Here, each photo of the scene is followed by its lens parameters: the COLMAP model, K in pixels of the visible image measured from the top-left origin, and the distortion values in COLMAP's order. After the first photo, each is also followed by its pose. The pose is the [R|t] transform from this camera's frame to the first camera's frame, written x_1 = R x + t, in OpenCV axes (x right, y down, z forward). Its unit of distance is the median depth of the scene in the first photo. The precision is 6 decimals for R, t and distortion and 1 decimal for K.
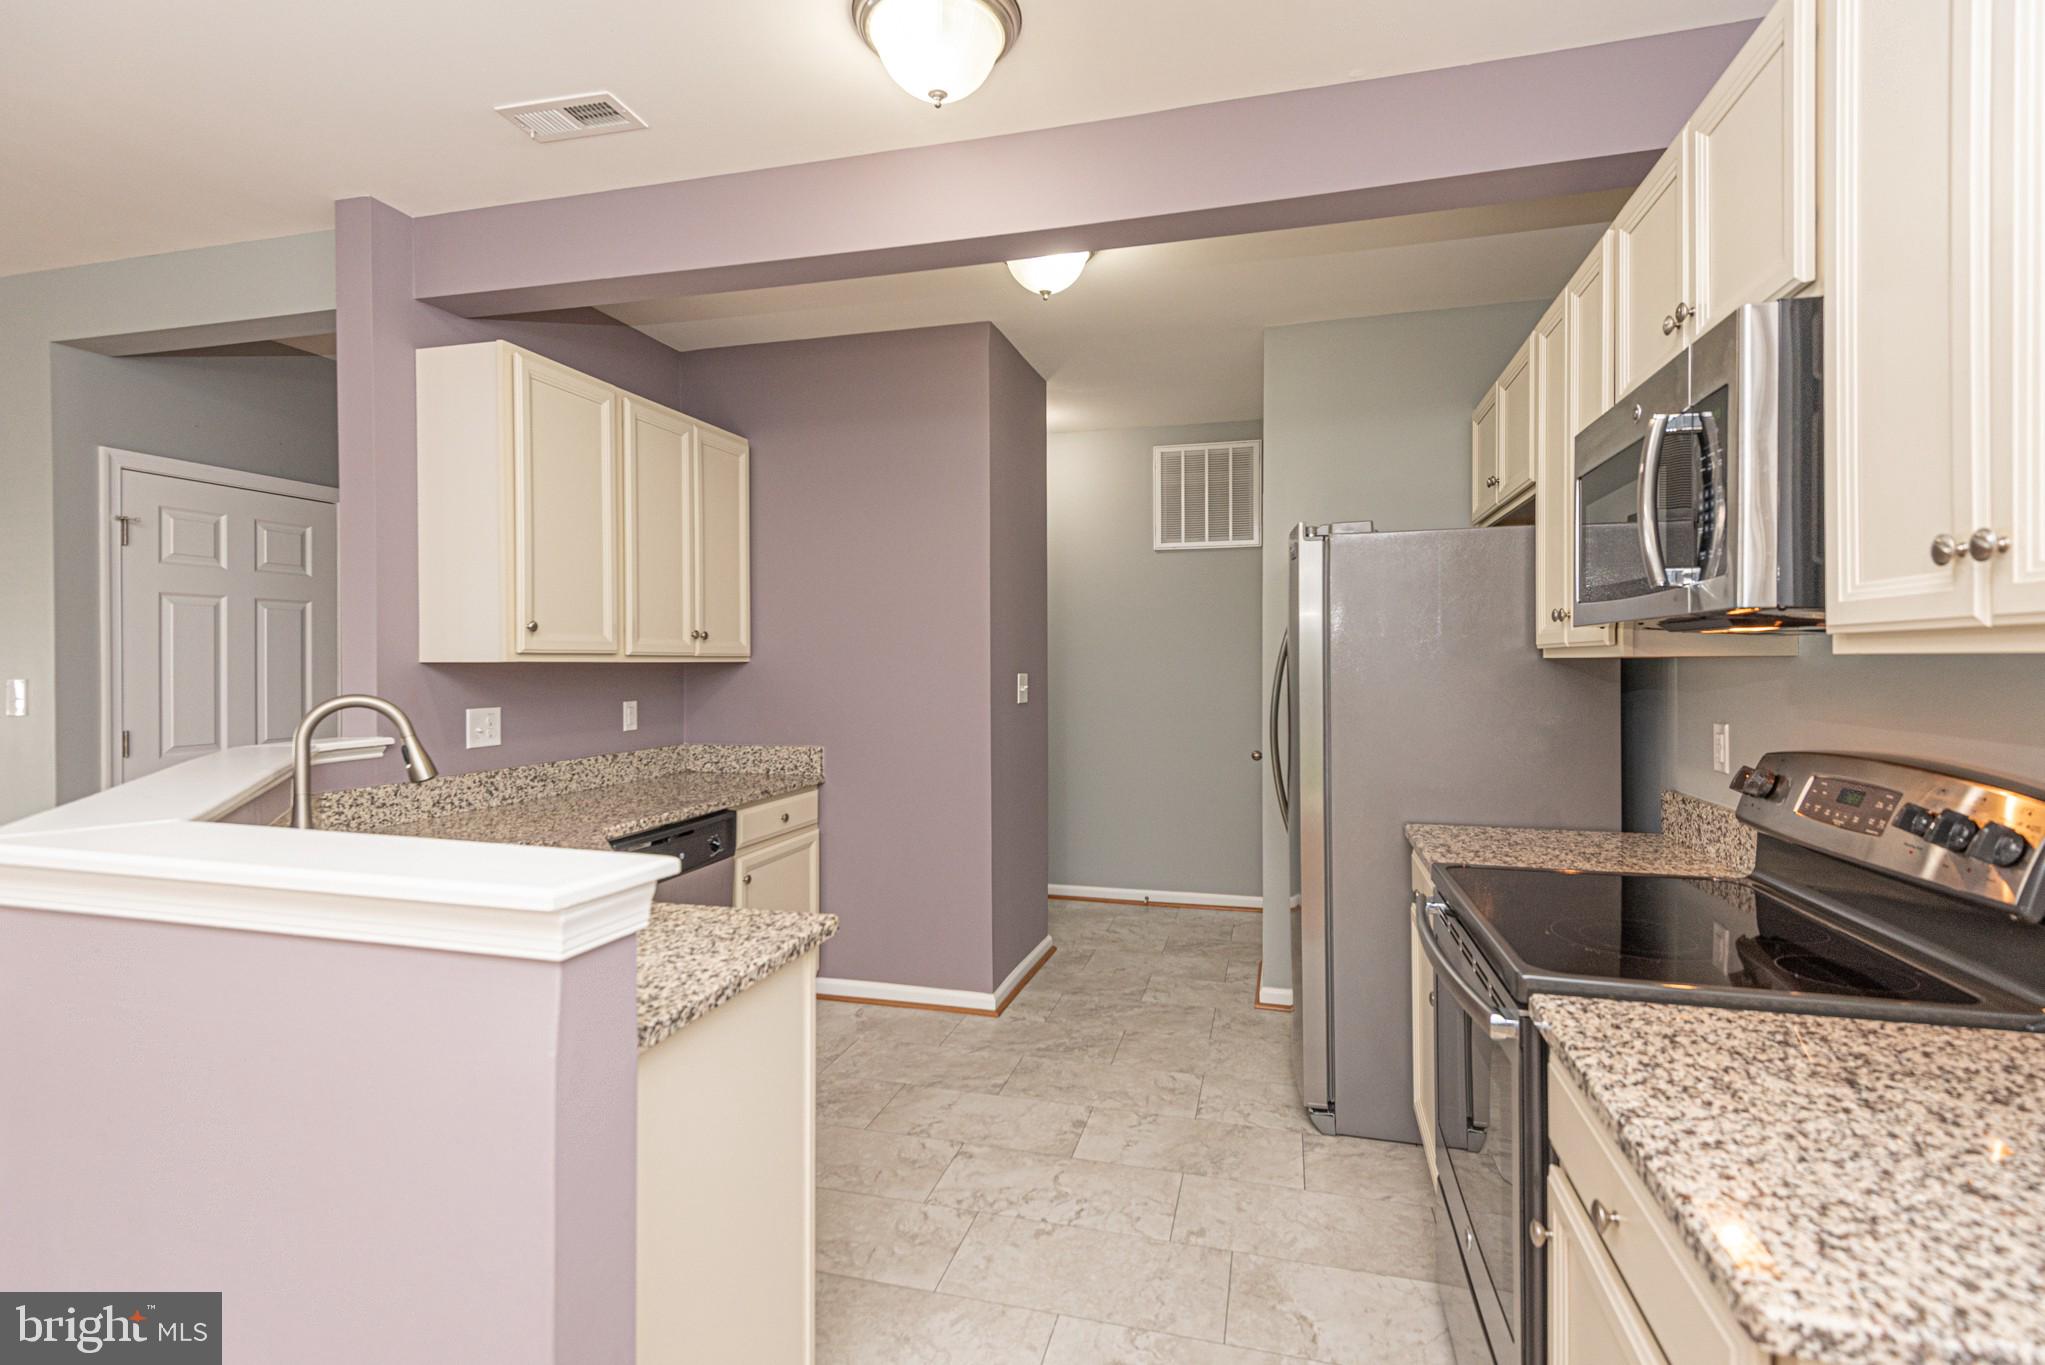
lens RADIAL K [[904.7, 0, 1061.2], [0, 904.7, 669.6], [0, 0, 1]] dist [0.032906, -0.017722]
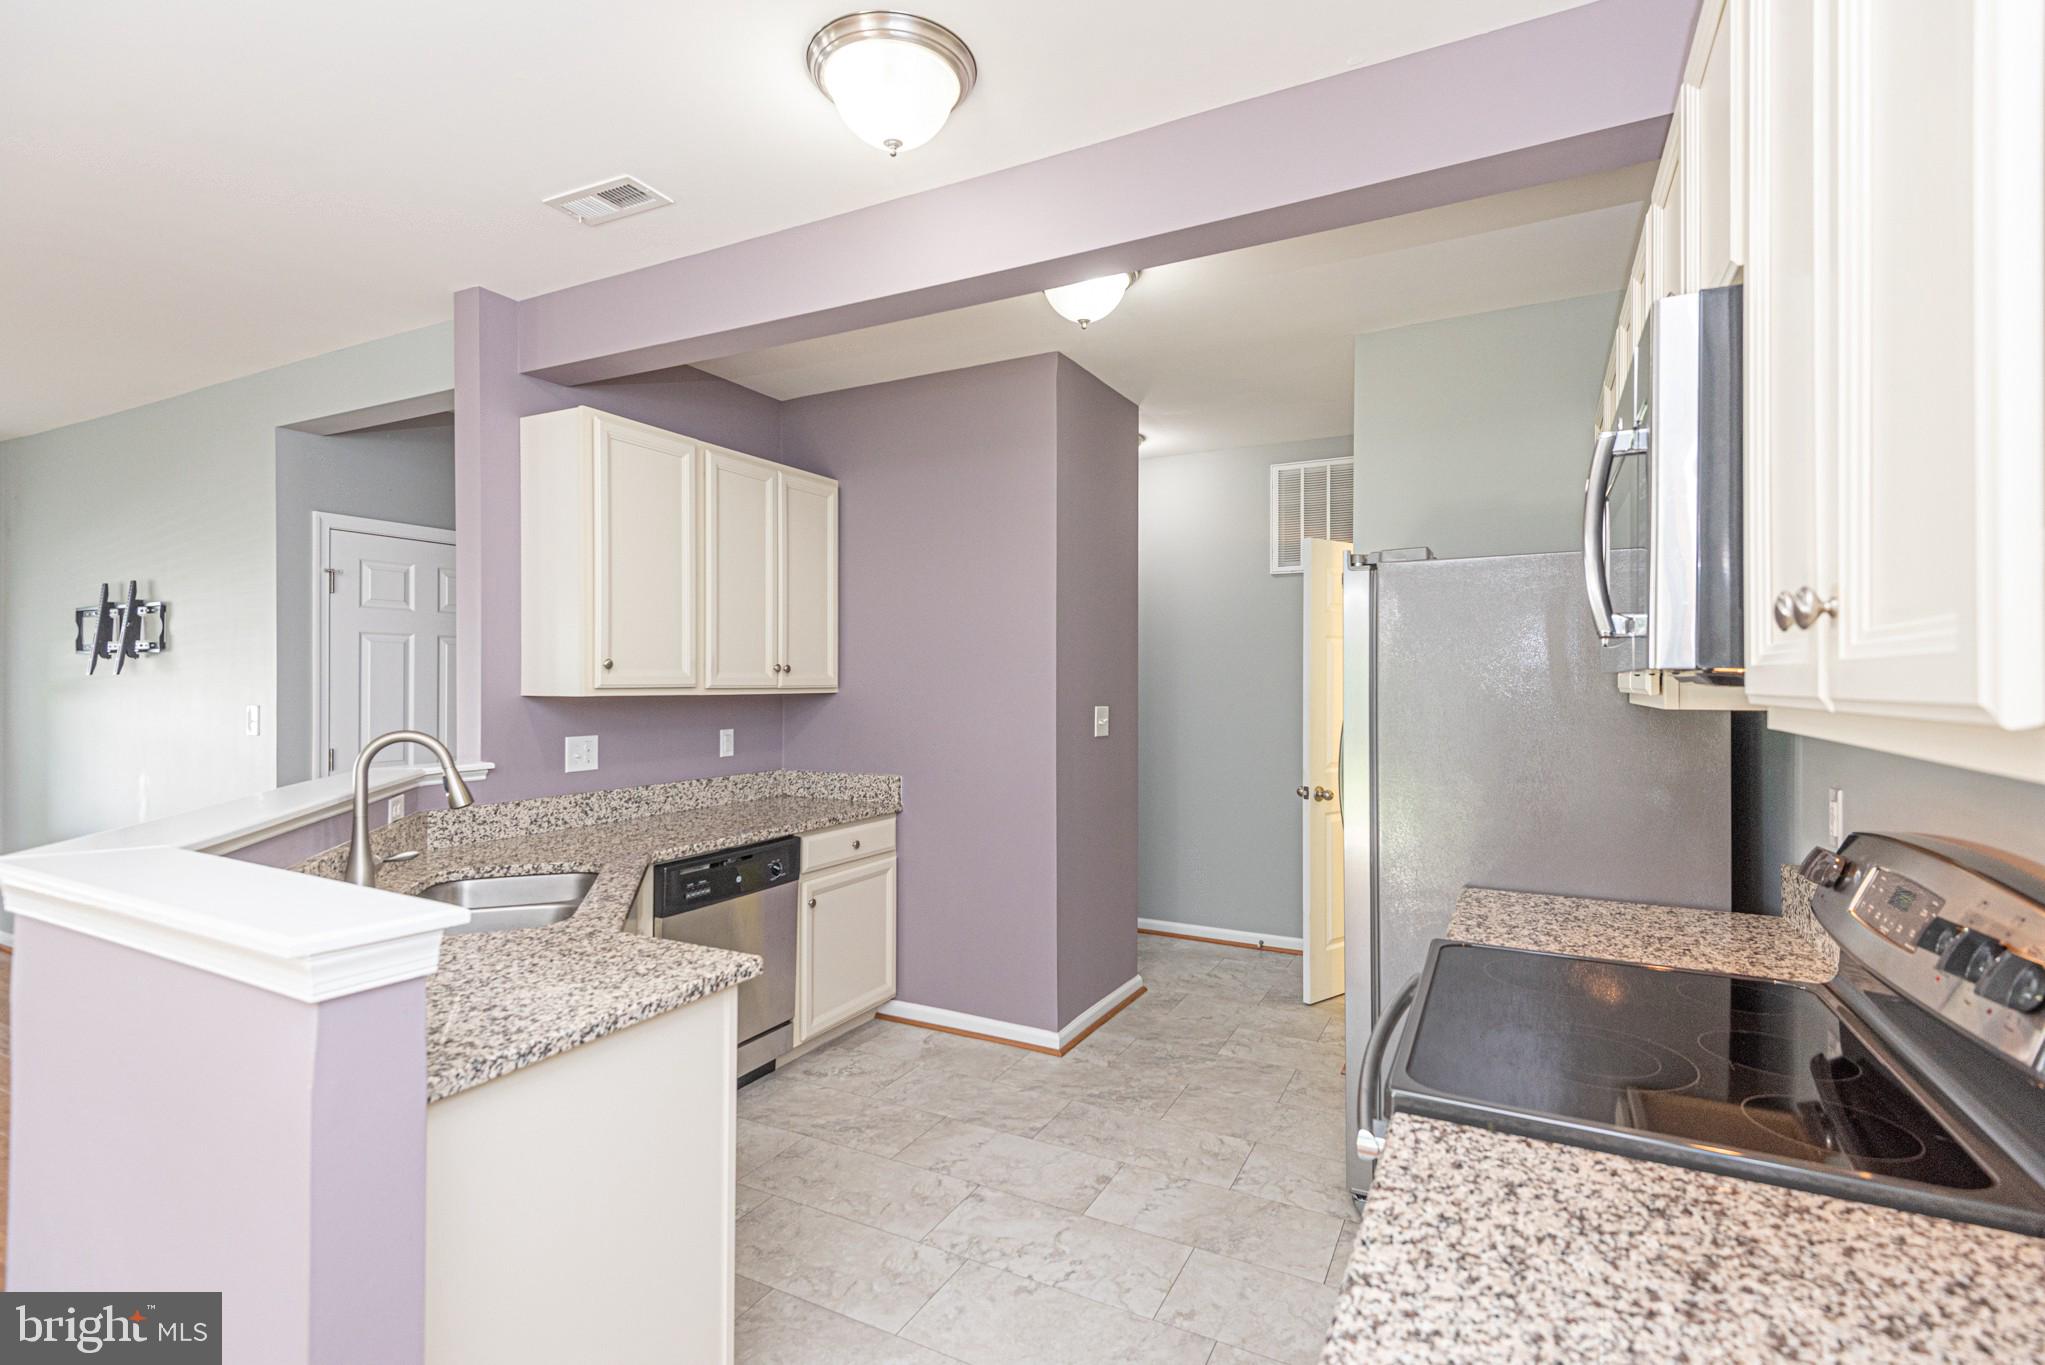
lens RADIAL K [[915.5, 0, 1064.7], [0, 915.5, 685.1], [0, 0, 1]] dist [0.029454, -0.016713]
pose [[0.976236, 0.006518, -0.216612, 0.174166], [-0.007327, 0.999969, -0.002931, -0.019877], [0.216586, 0.004448, 0.976253, 0.033449]]
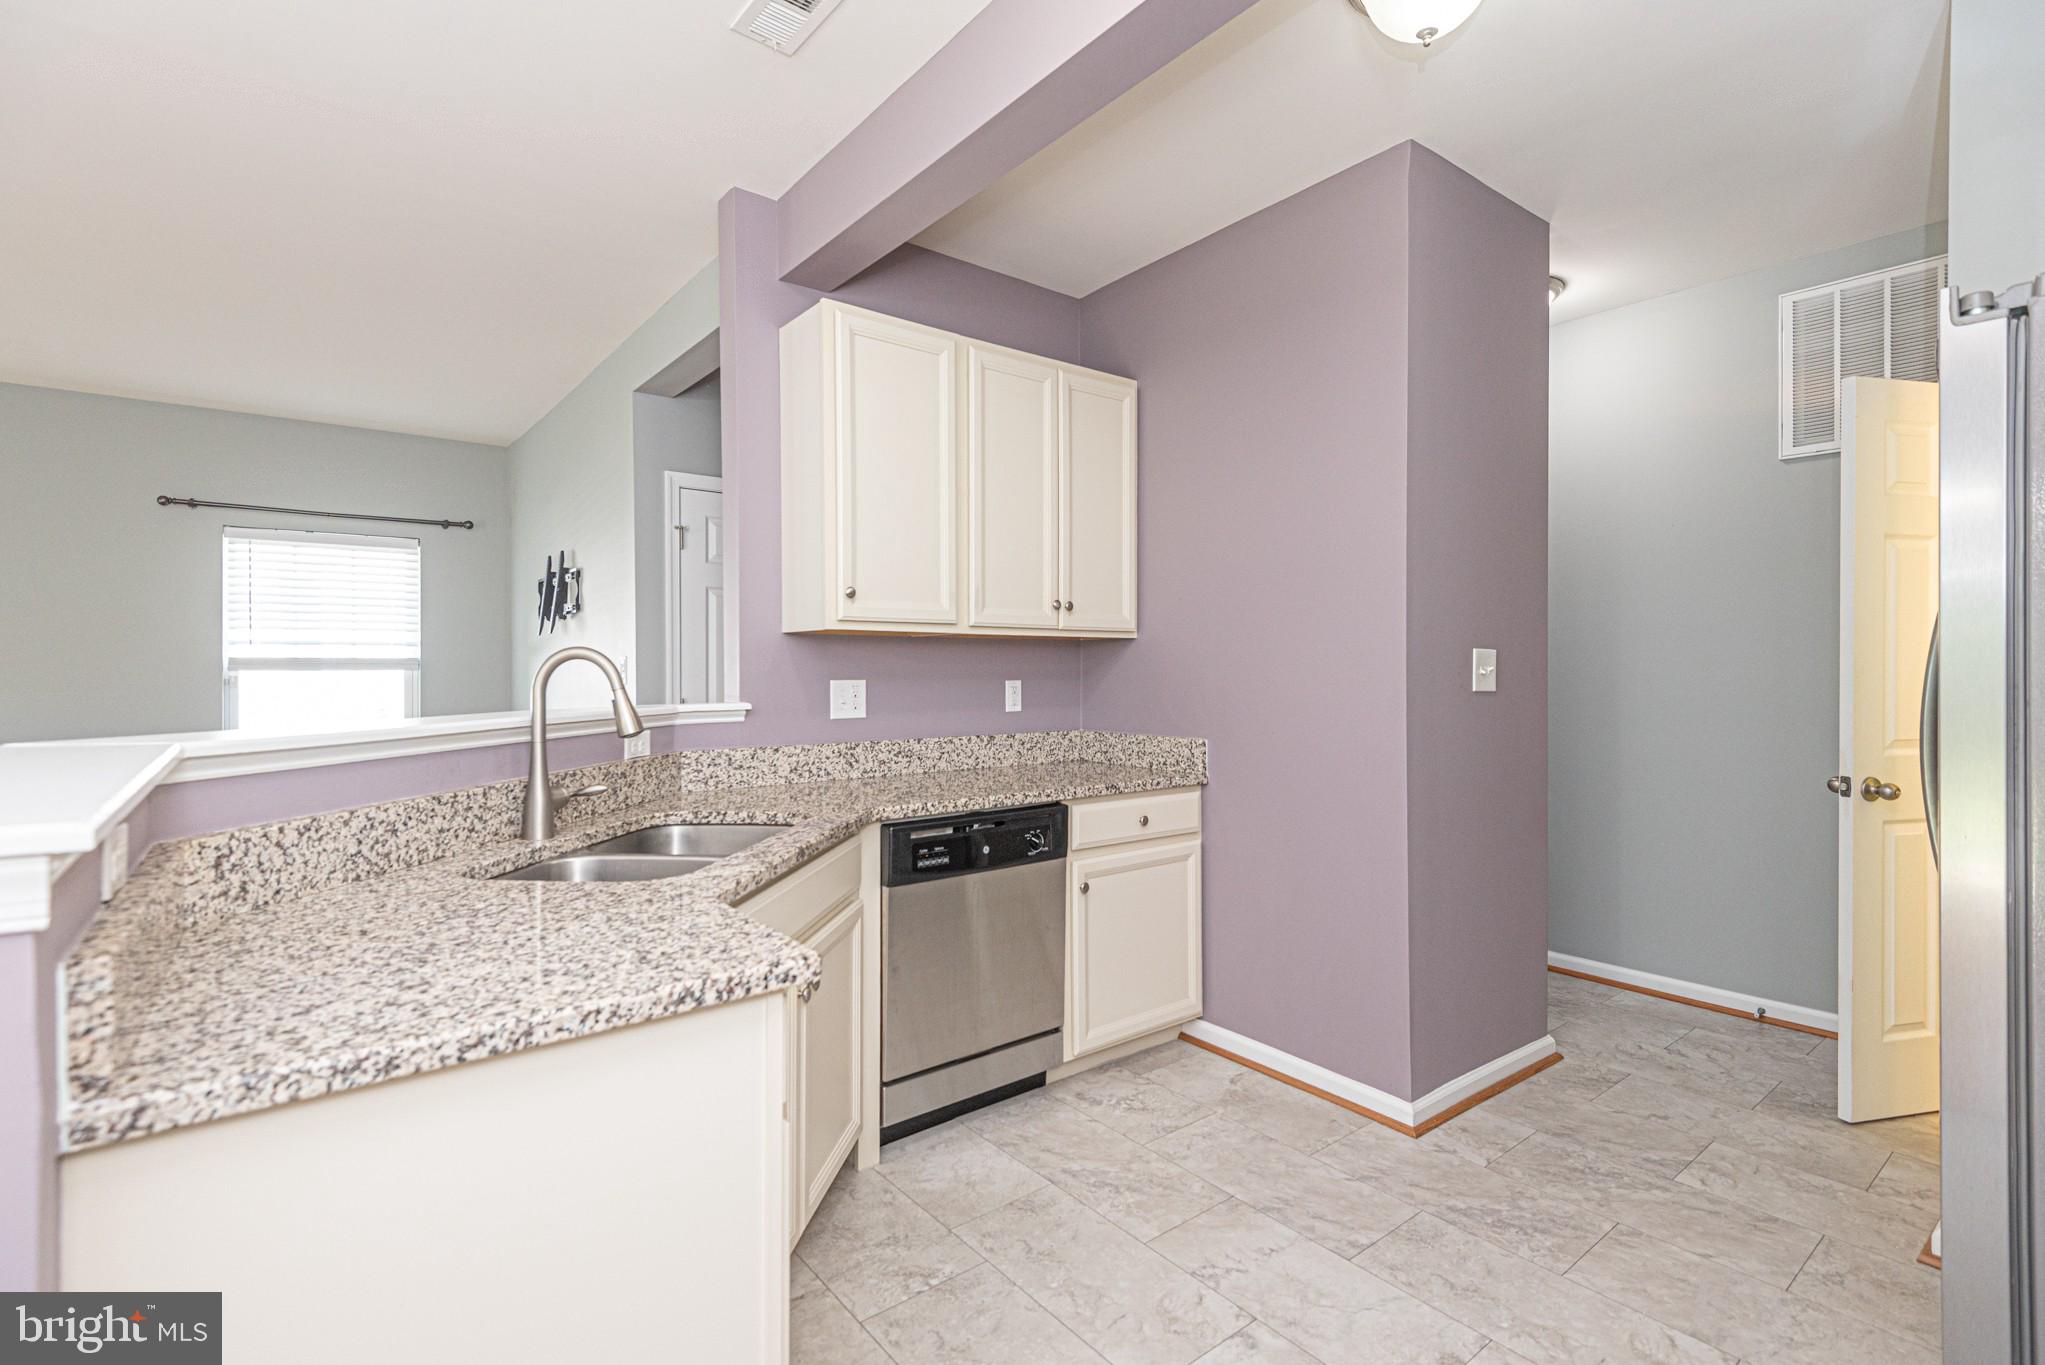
lens RADIAL K [[938.4, 0, 1084.7], [0, 938.4, 676.0], [0, 0, 1]] dist [0.033656, -0.020400]
pose [[0.806183, 0.006388, -0.591631, 0.182527], [-0.007841, 0.999969, 0.000113, 0.034662], [0.591614, 0.004548, 0.806209, 0.309398]]
